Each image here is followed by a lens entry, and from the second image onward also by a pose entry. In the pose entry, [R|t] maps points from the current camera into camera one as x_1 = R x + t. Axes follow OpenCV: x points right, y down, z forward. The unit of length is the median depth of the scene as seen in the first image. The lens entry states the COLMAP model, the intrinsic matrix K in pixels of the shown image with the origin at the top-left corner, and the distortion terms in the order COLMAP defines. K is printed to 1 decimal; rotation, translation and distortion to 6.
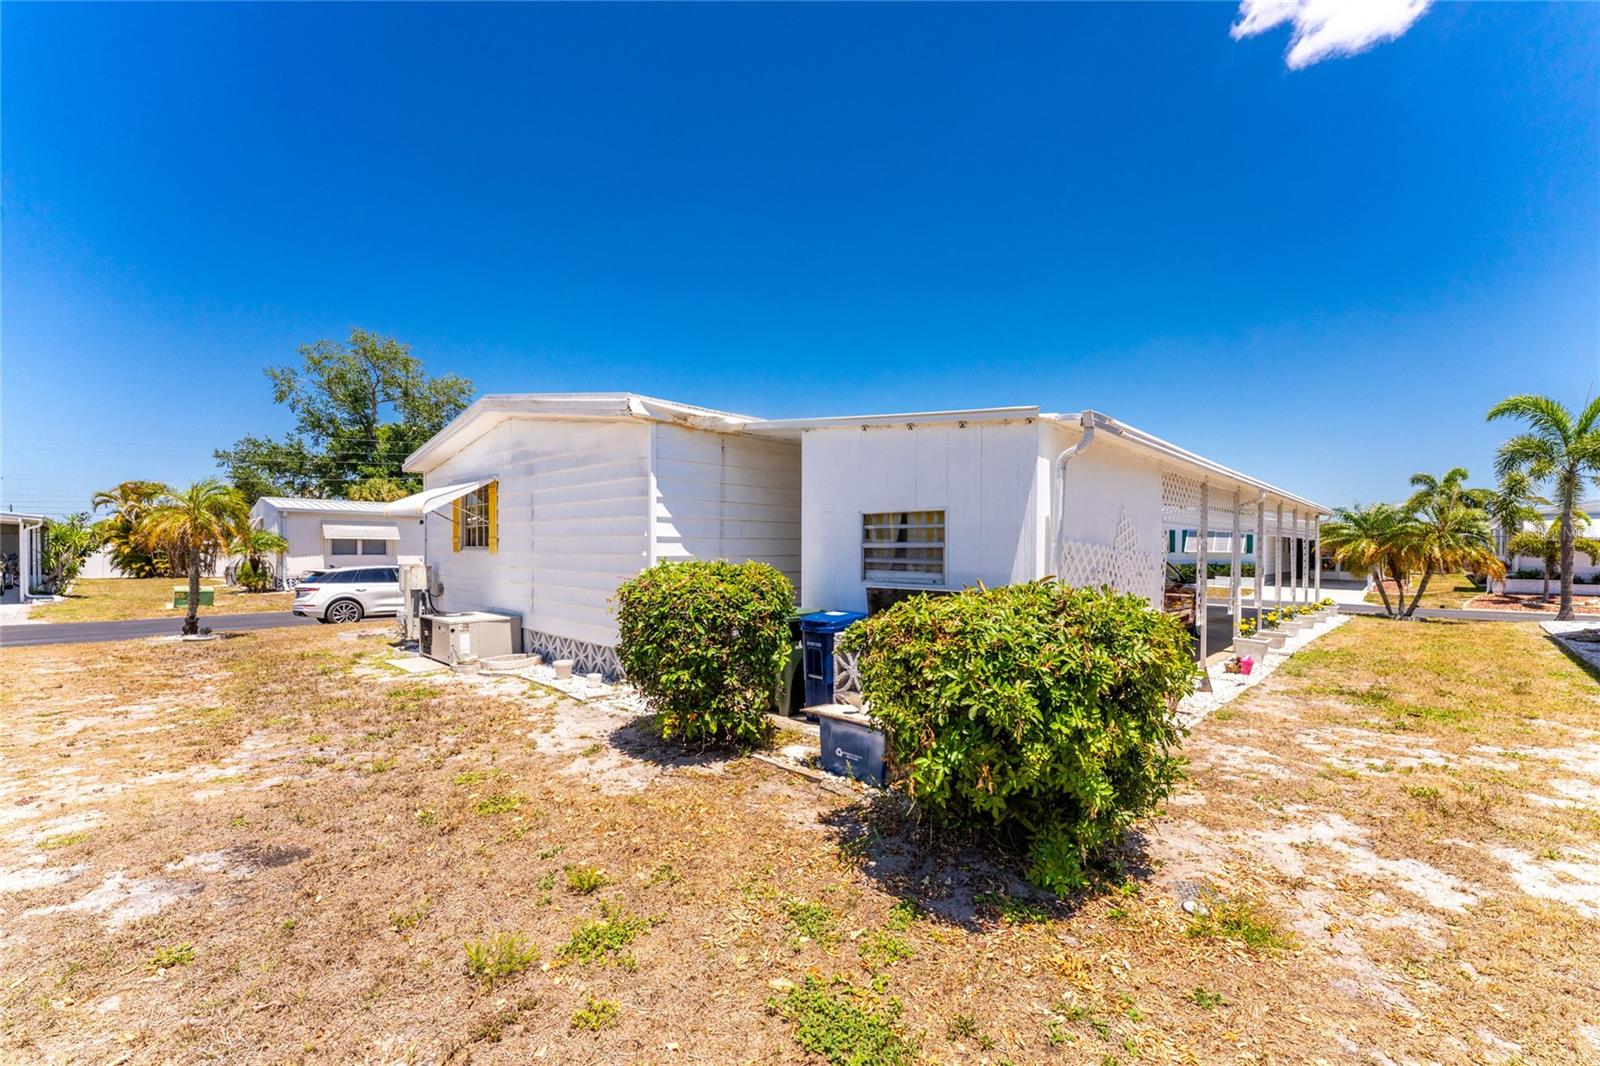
lens RADIAL K [[658.2, 0, 800.2], [0, 658.2, 542.9], [0, 0, 1]] dist [-0.024821, 0.000100]
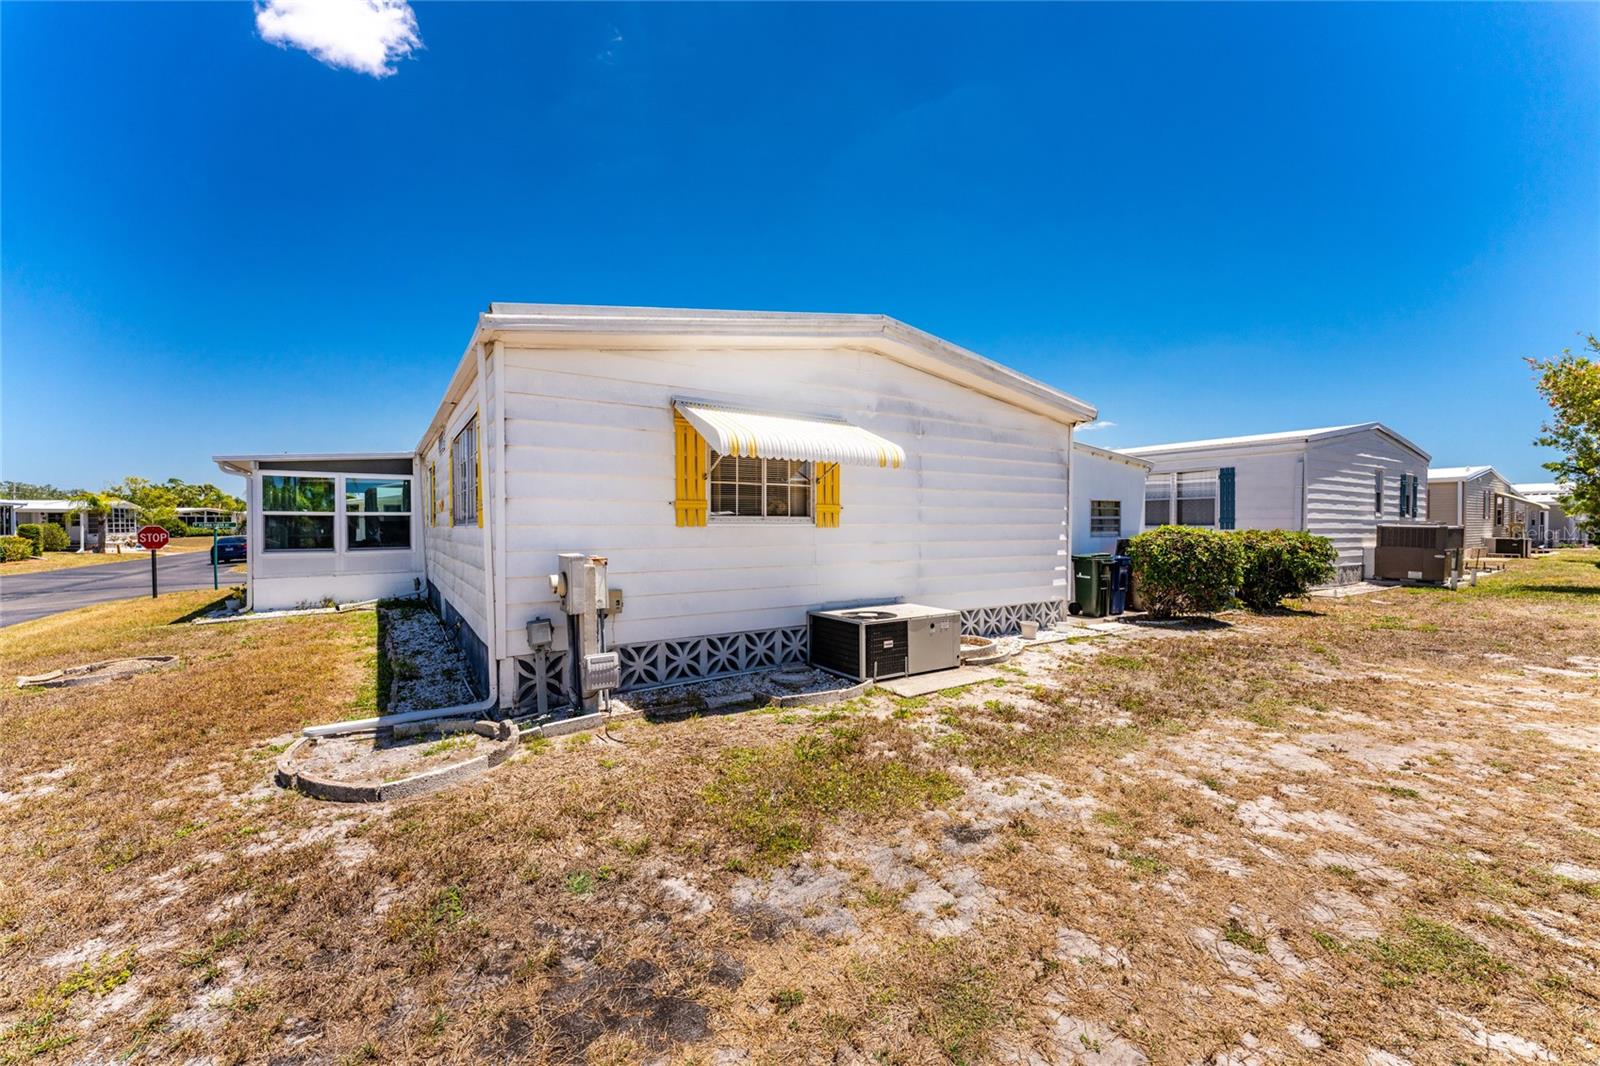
lens RADIAL K [[658.2, 0, 800.4], [0, 658.2, 531.7], [0, 0, 1]] dist [-0.024821, 0.000100]
pose [[0.224306, -0.010908, 0.974458, -1.600809], [0.004142, 0.999939, 0.010240, 0.017380], [-0.974510, 0.001739, 0.224337, 1.195341]]
